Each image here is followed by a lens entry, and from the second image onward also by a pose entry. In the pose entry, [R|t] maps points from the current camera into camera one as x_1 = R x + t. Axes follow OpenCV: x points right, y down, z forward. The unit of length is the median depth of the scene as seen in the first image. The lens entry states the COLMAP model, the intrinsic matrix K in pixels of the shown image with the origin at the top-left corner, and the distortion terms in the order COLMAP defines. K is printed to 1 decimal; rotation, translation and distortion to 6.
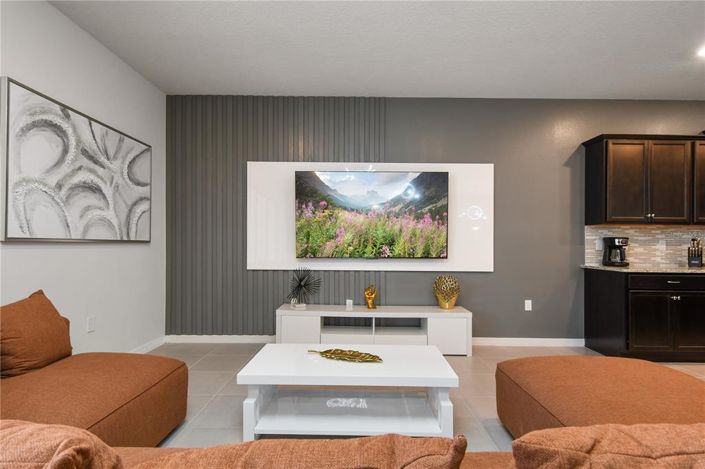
lens RADIAL K [[356.5, 0, 369.0], [0, 356.5, 246.0], [0, 0, 1]] dist [0.005906, -0.000859]
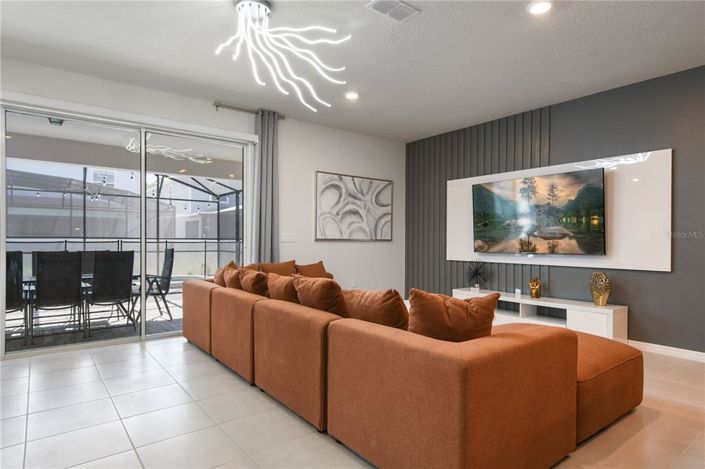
lens RADIAL K [[399.7, 0, 354.1], [0, 399.7, 239.8], [0, 0, 1]] dist [-0.002357, -0.000356]
pose [[0.605012, -0.008178, -0.796175, 0.847623], [-0.001620, 0.999933, -0.011502, 0.009149], [0.796215, 0.008249, 0.604957, -0.267881]]
